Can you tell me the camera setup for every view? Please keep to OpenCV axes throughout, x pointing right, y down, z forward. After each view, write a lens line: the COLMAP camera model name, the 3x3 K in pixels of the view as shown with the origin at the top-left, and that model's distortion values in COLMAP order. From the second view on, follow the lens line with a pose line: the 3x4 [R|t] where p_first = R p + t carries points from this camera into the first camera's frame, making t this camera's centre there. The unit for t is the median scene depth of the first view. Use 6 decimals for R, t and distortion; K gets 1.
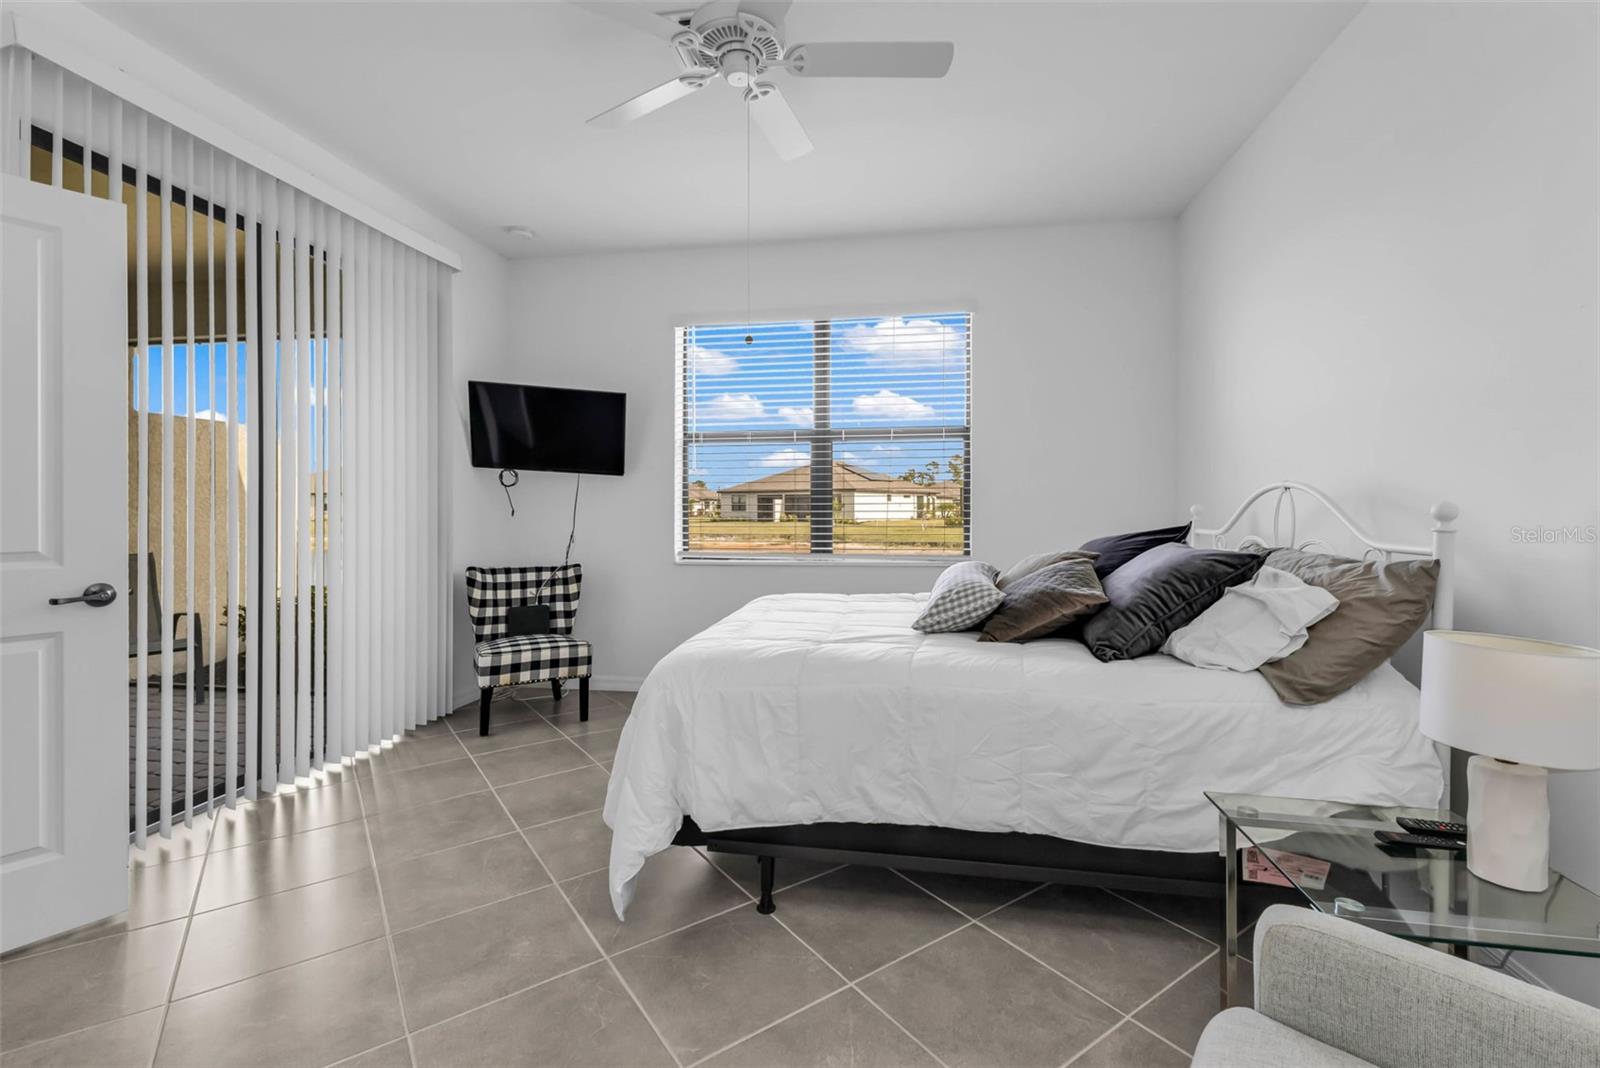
lens RADIAL K [[703.2, 0, 805.7], [0, 703.2, 512.2], [0, 0, 1]] dist [-0.000192, -0.000097]
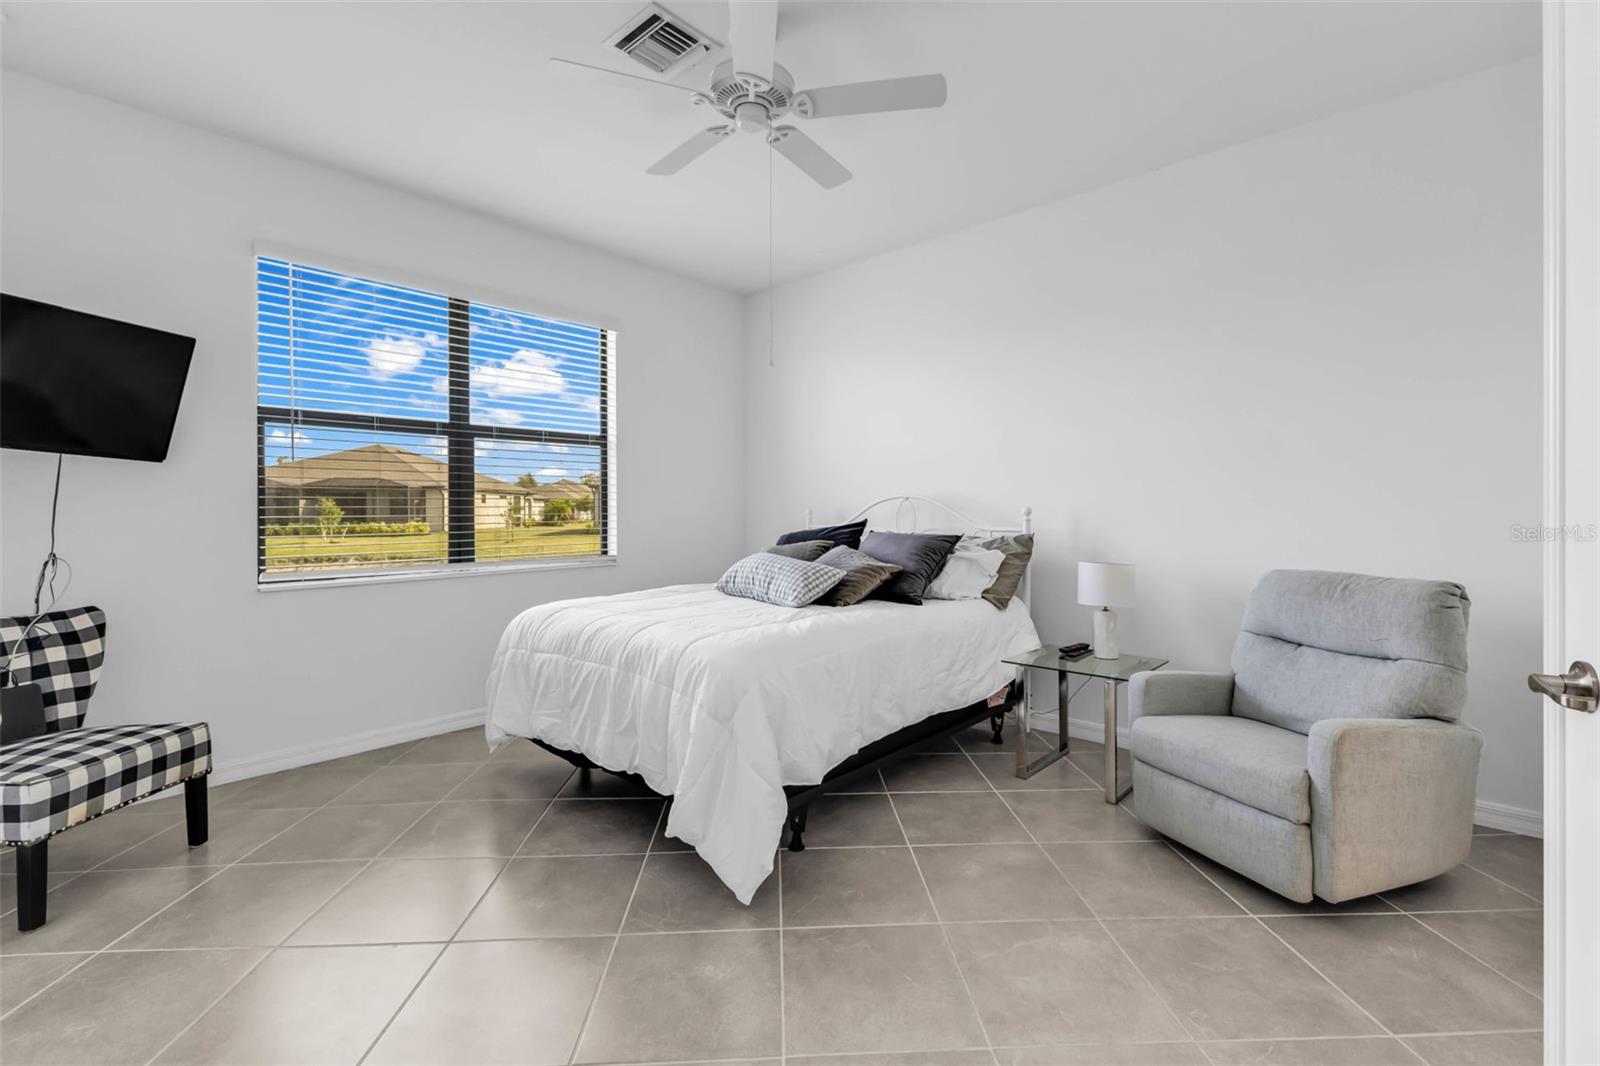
lens RADIAL K [[703.2, 0, 805.7], [0, 703.2, 511.2], [0, 0, 1]] dist [-0.000192, -0.000097]
pose [[0.538322, -0.003684, 0.842731, -0.579219], [0.009158, 0.999957, -0.001478, -0.001454], [-0.842689, 0.008513, 0.538333, 0.190294]]
